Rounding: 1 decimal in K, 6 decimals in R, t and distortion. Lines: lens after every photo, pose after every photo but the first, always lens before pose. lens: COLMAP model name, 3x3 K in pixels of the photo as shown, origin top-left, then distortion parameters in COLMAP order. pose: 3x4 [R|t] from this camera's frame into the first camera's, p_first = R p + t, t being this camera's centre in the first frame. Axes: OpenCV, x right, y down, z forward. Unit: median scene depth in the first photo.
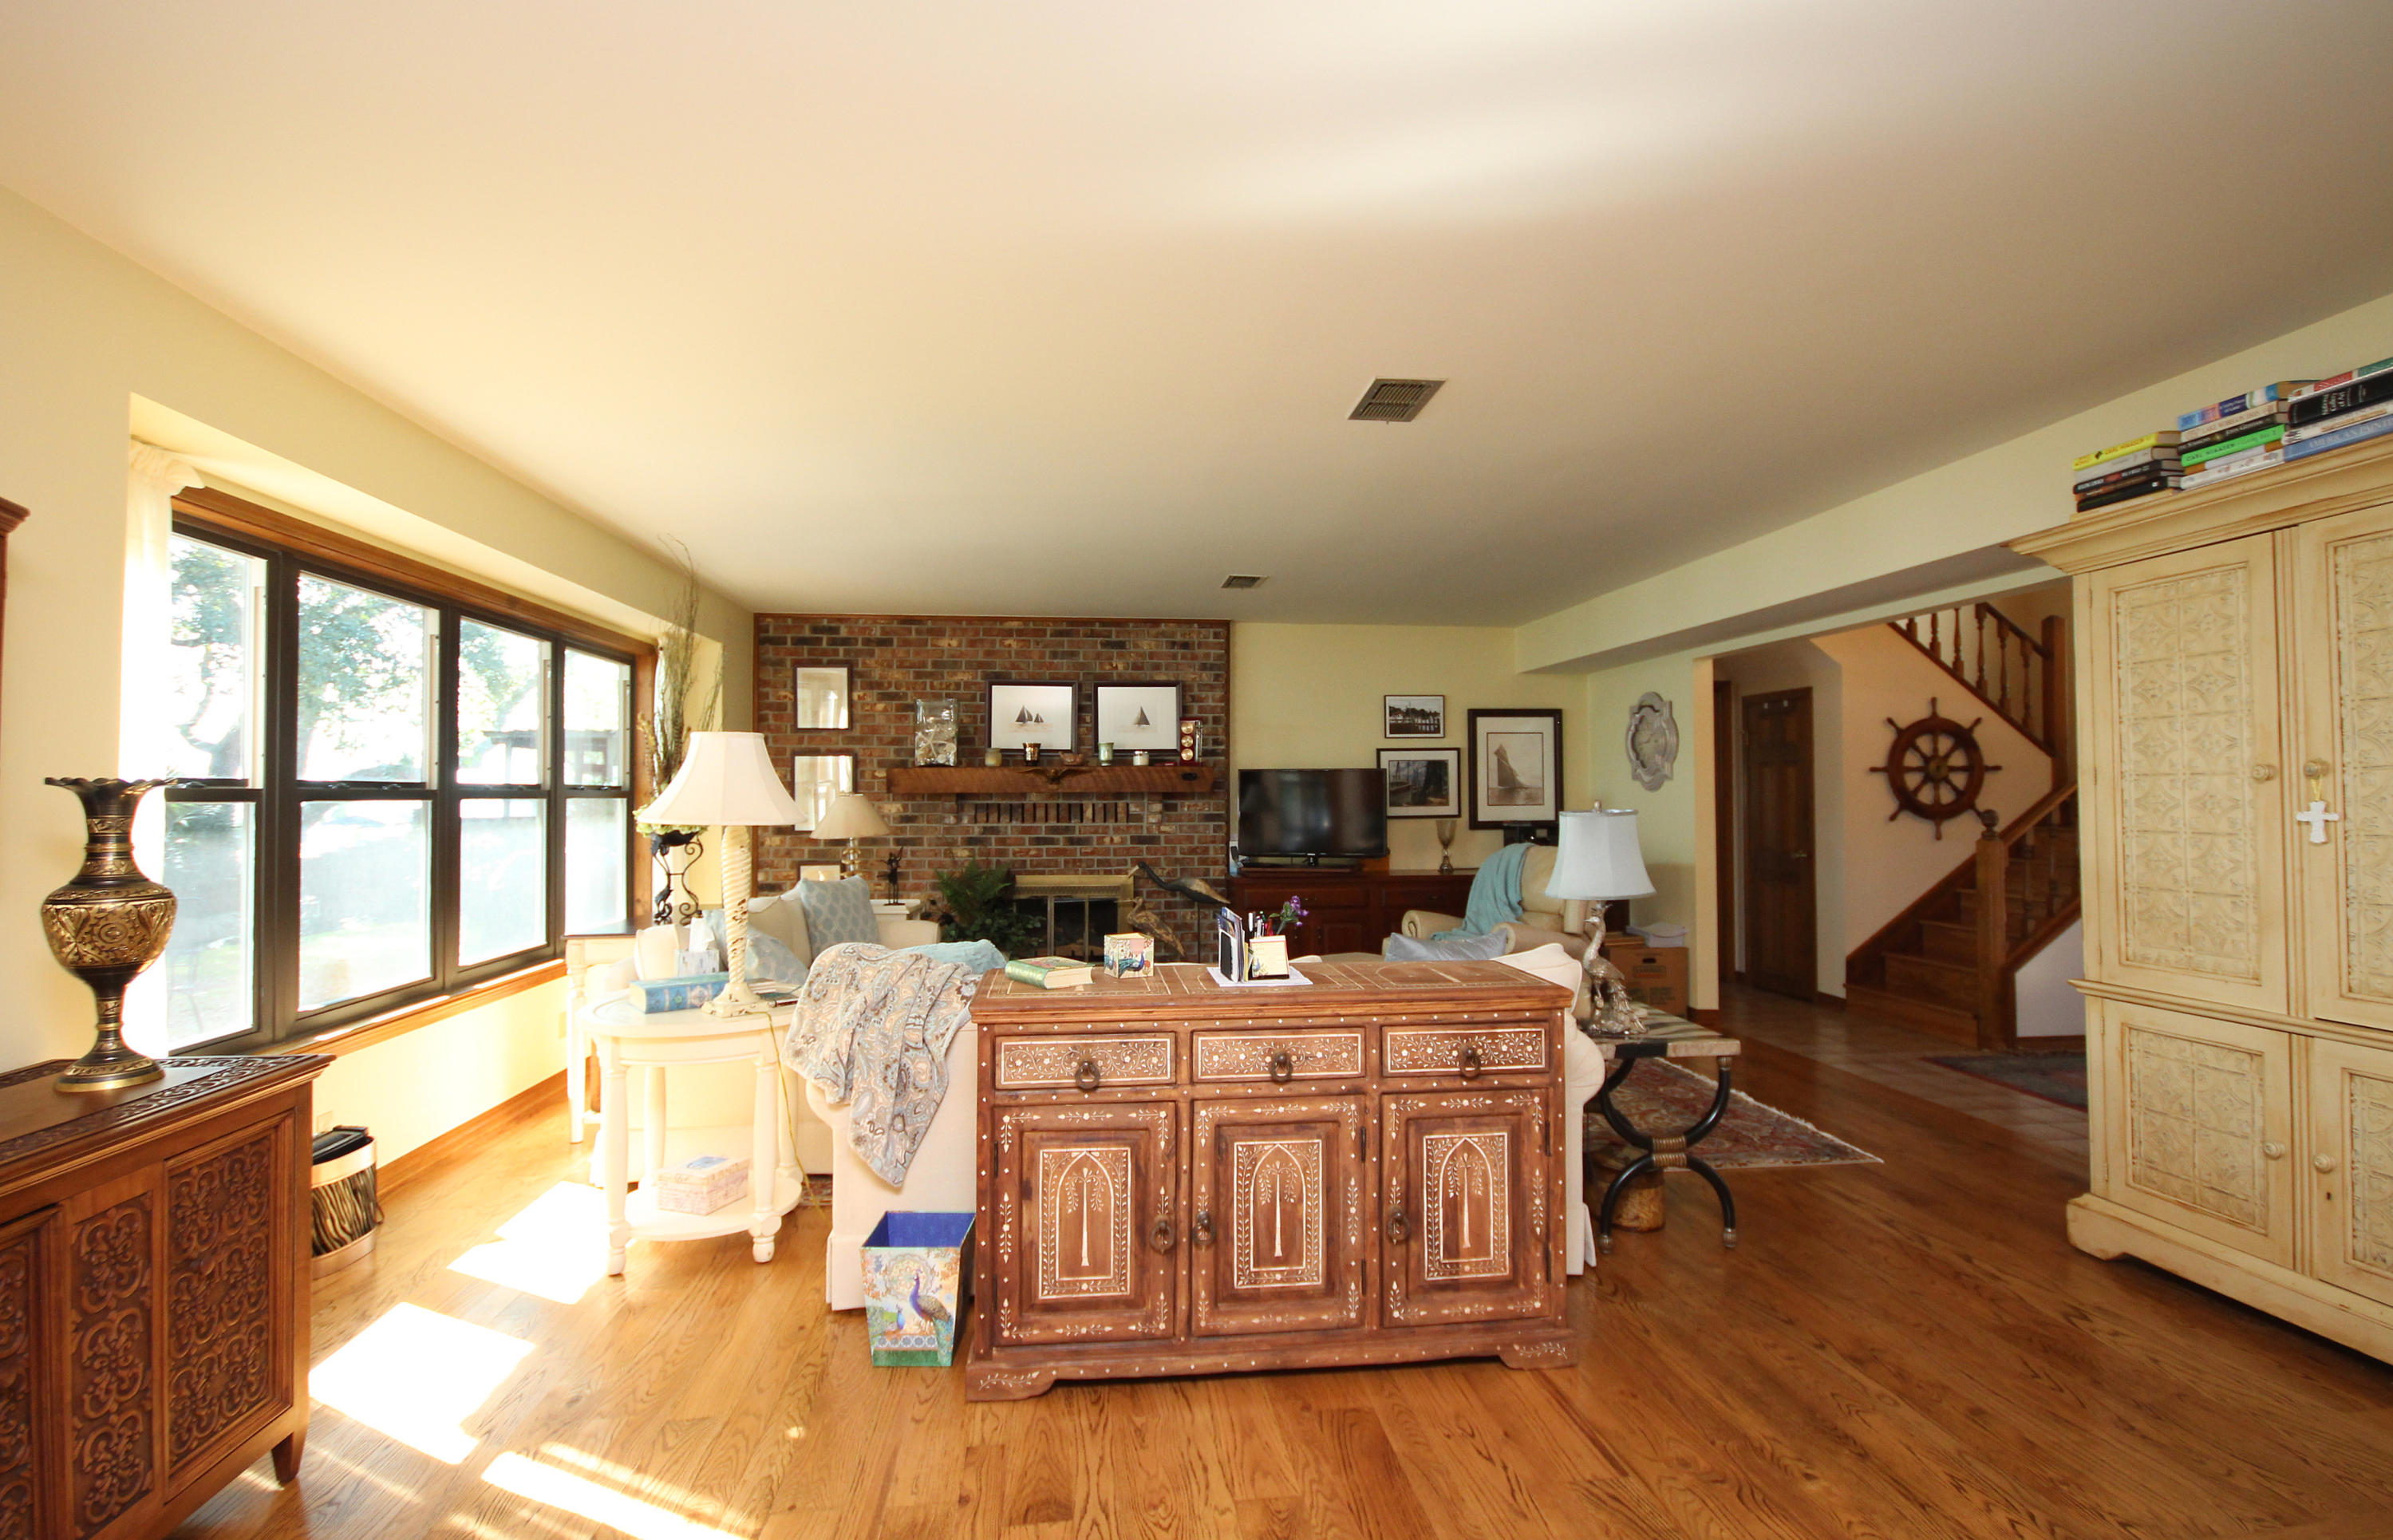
lens RADIAL K [[1149.2, 0, 1208.8], [0, 1149.2, 772.8], [0, 0, 1]] dist [-0.003817, 0.000186]
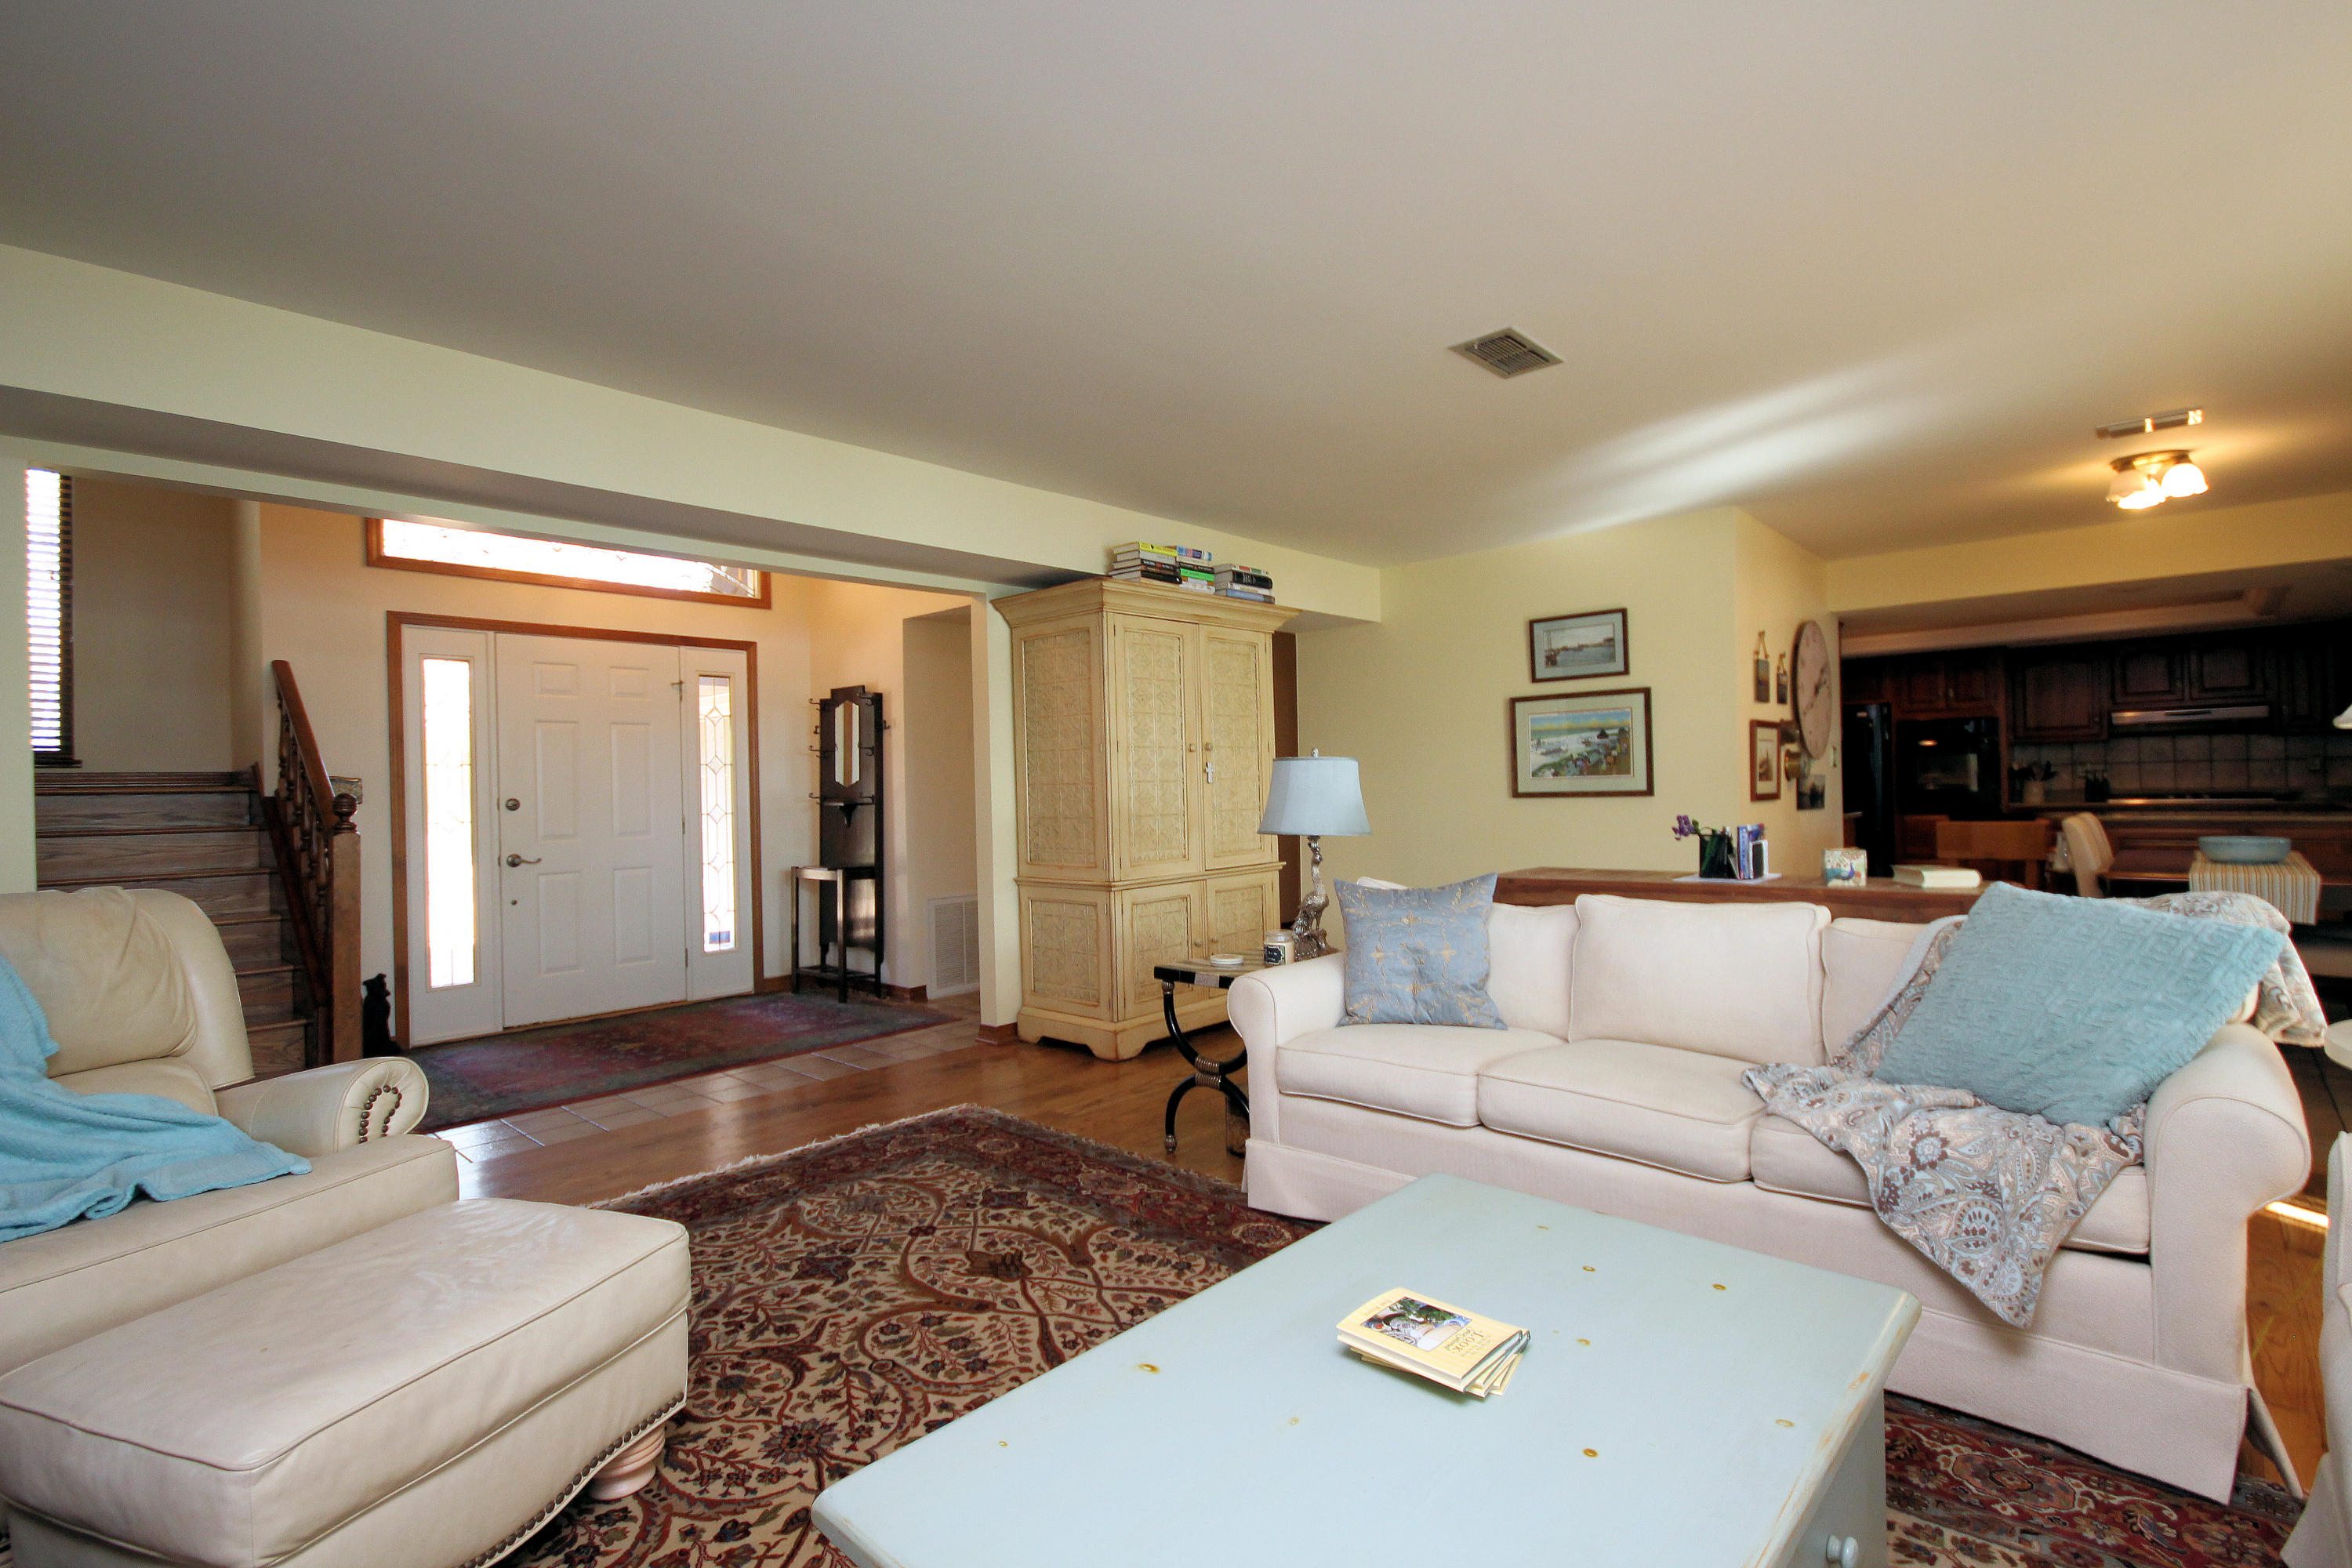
lens RADIAL K [[1090.8, 0, 1179.6], [0, 1090.8, 779.1], [0, 0, 1]] dist [-0.019402, -0.001863]
pose [[-0.646518, 0.017835, 0.762690, -0.177820], [0.006978, 0.999823, -0.017464, 0.032608], [-0.762867, -0.005969, -0.646528, 0.854049]]
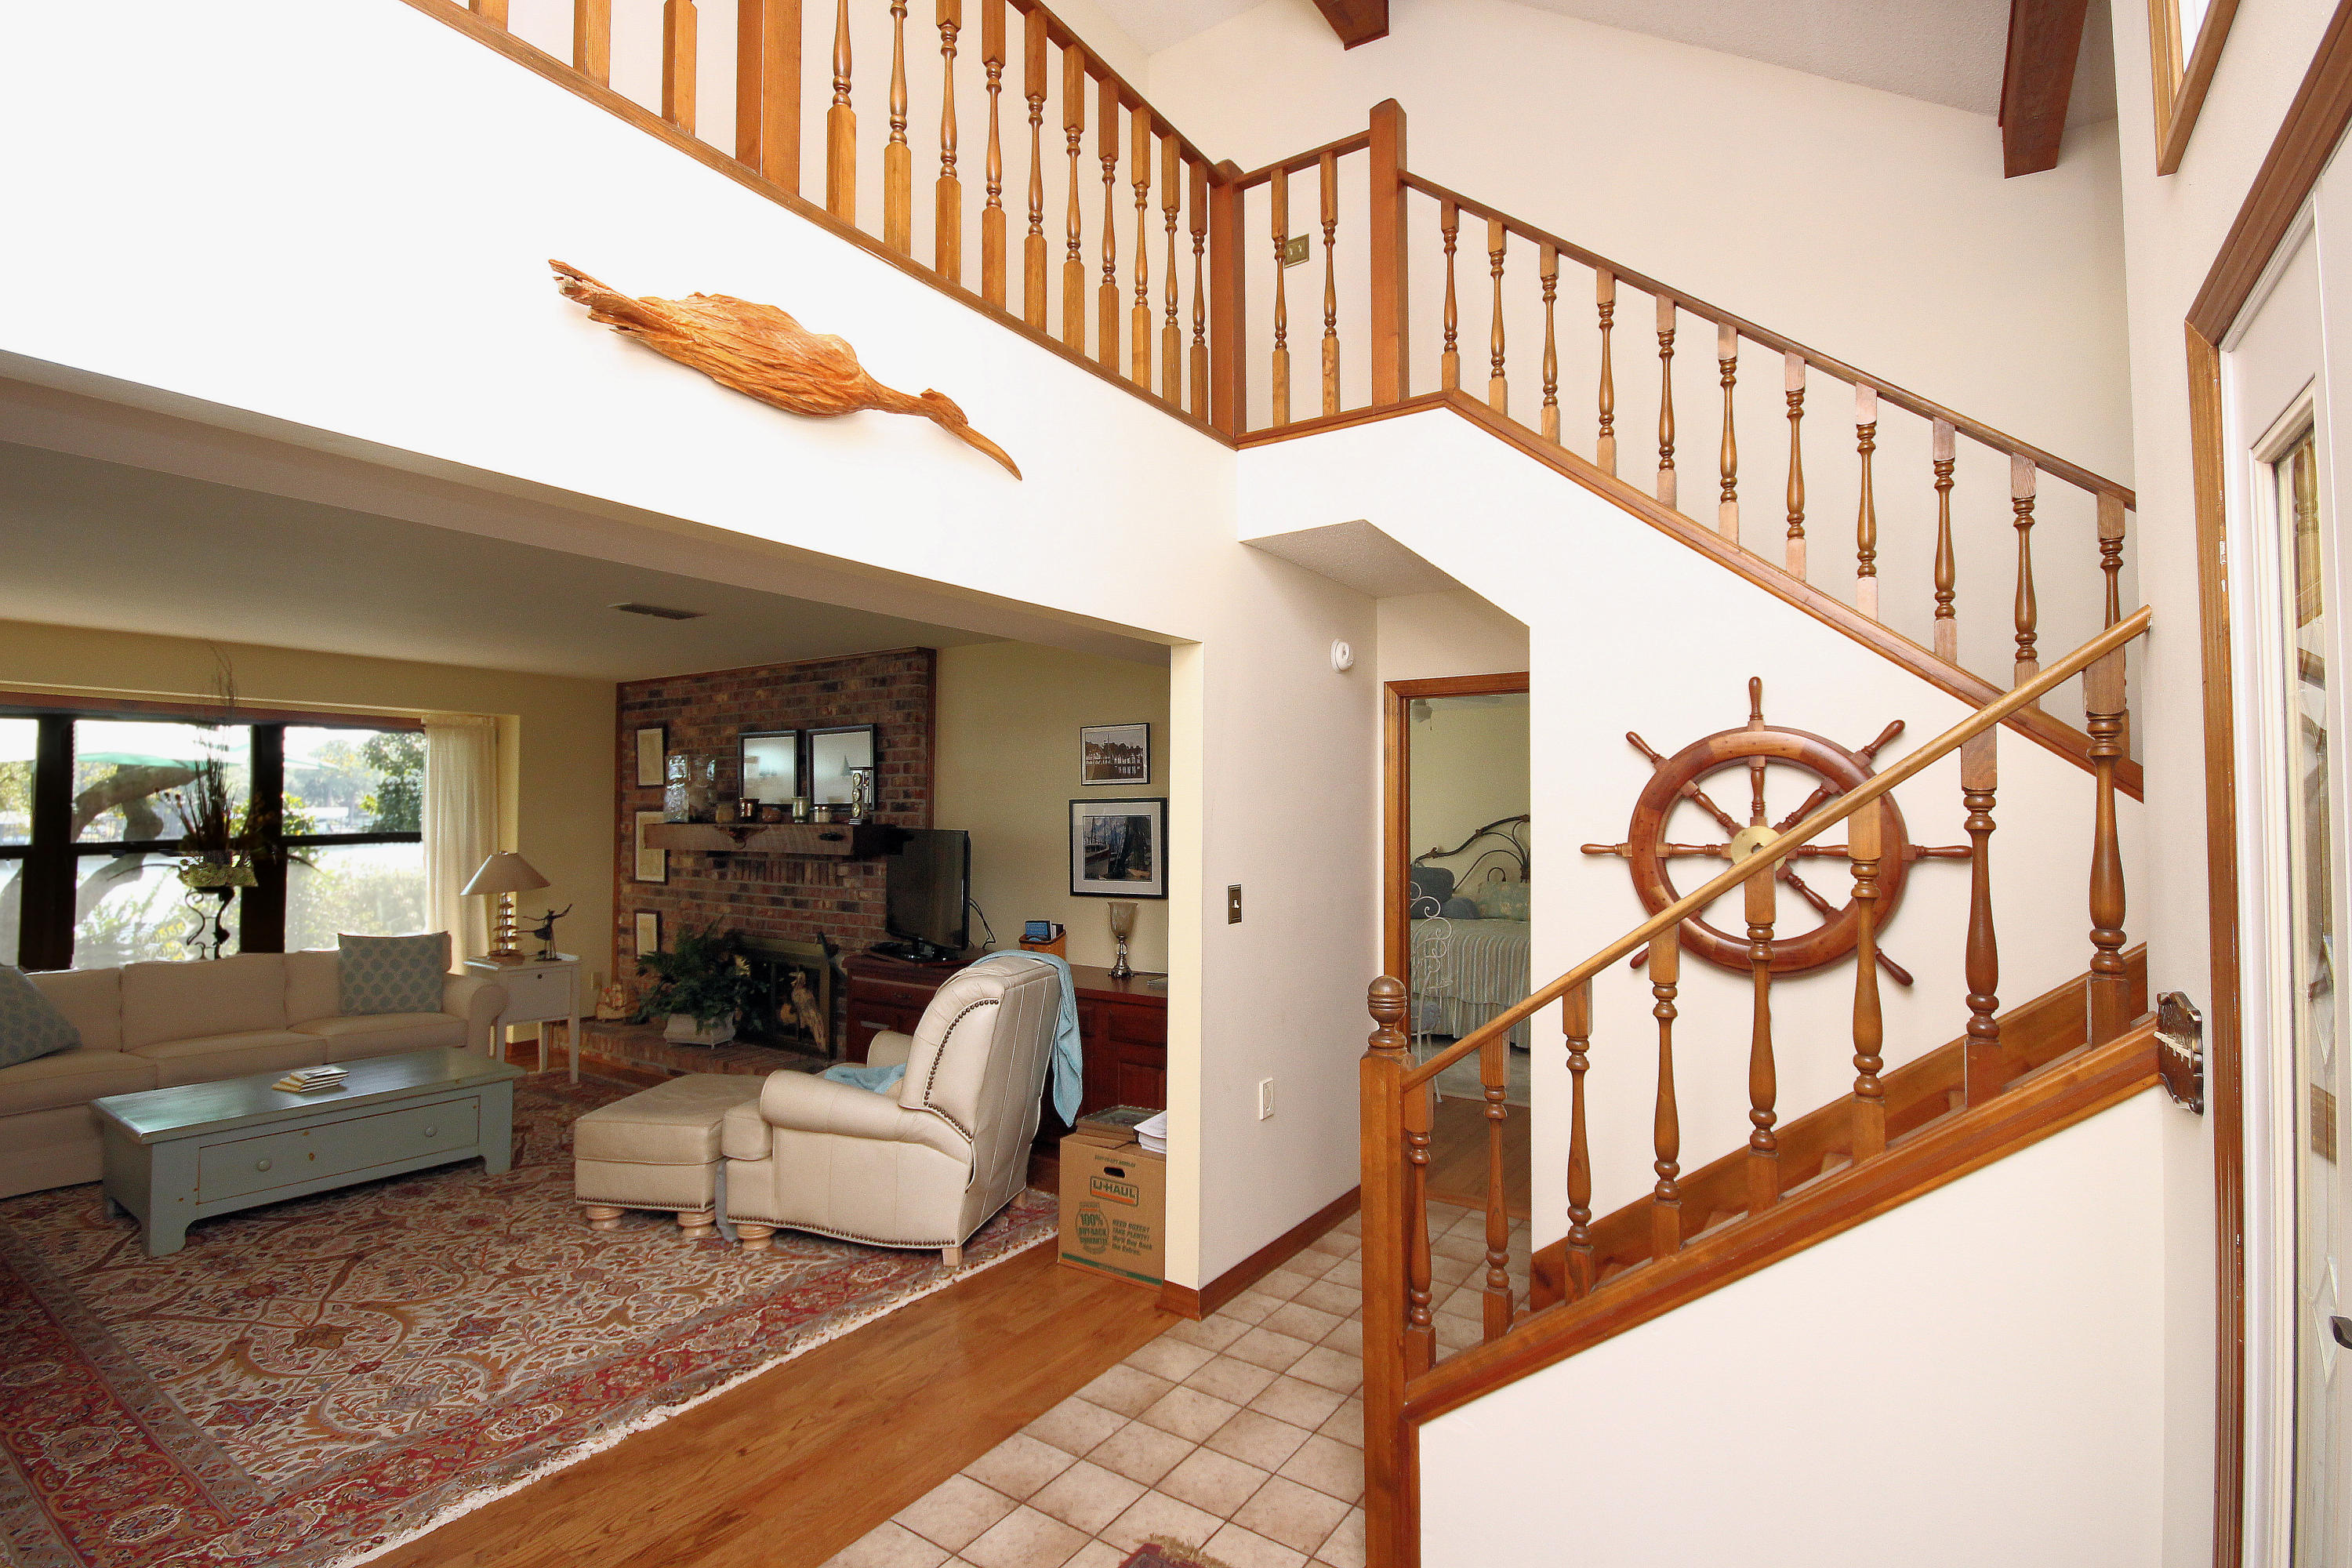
lens RADIAL K [[1090.8, 0, 1185.9], [0, 1090.8, 790.3], [0, 0, 1]] dist [-0.019402, -0.001863]
pose [[0.758692, -0.009901, -0.651375, 0.710652], [0.009373, 0.999947, -0.004282, -0.025519], [0.651382, -0.002857, 0.758744, 0.556867]]
